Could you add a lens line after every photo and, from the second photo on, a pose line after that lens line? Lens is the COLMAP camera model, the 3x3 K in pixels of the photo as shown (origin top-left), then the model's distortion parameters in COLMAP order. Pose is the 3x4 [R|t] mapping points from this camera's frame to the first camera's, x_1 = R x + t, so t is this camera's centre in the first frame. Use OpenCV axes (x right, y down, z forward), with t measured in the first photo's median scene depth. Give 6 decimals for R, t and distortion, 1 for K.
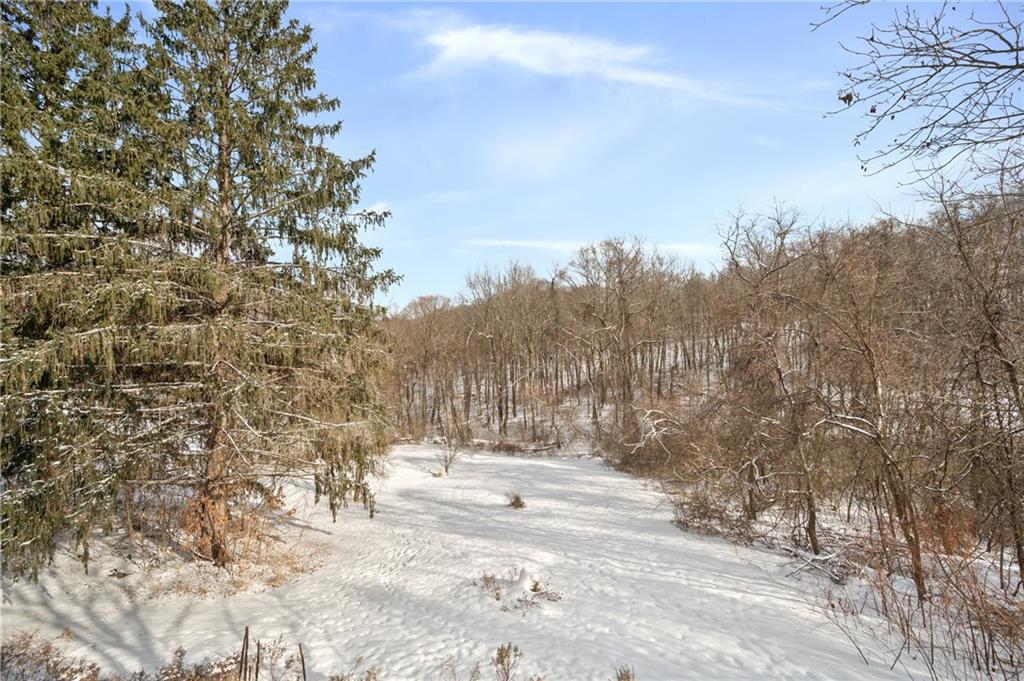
lens RADIAL K [[414.0, 0, 511.2], [0, 414.0, 338.7], [0, 0, 1]] dist [0.000997, -0.000022]
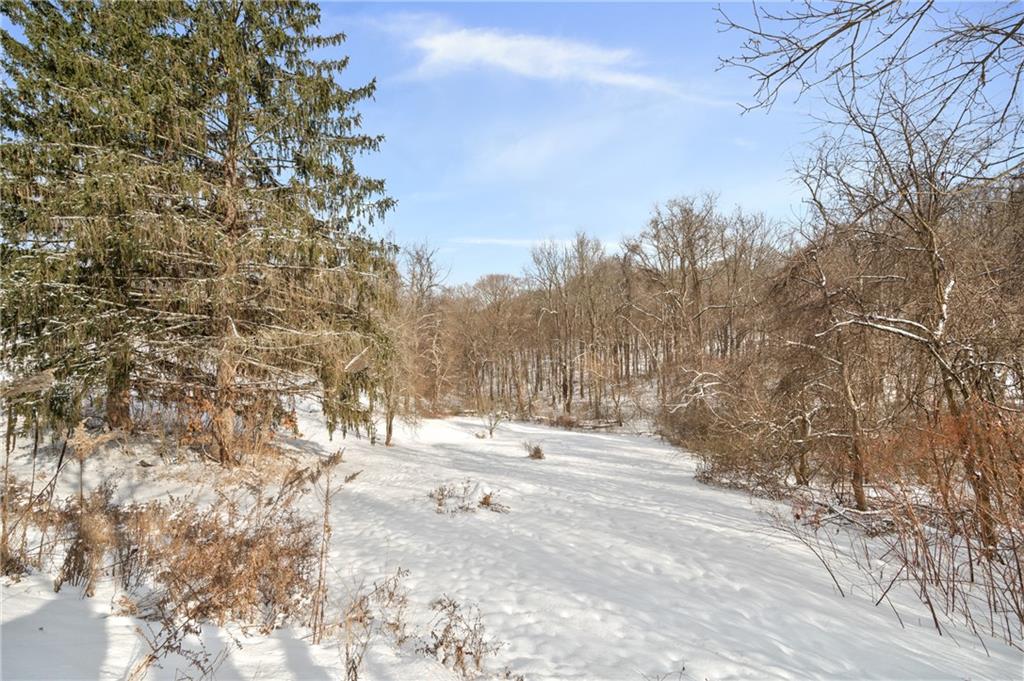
lens RADIAL K [[414.0, 0, 513.6], [0, 414.0, 340.3], [0, 0, 1]] dist [0.000997, -0.000022]
pose [[0.978608, 0.010443, -0.205467, 0.100086], [-0.006654, 0.999795, 0.019124, 0.074394], [0.205624, -0.017348, 0.978477, 0.038473]]
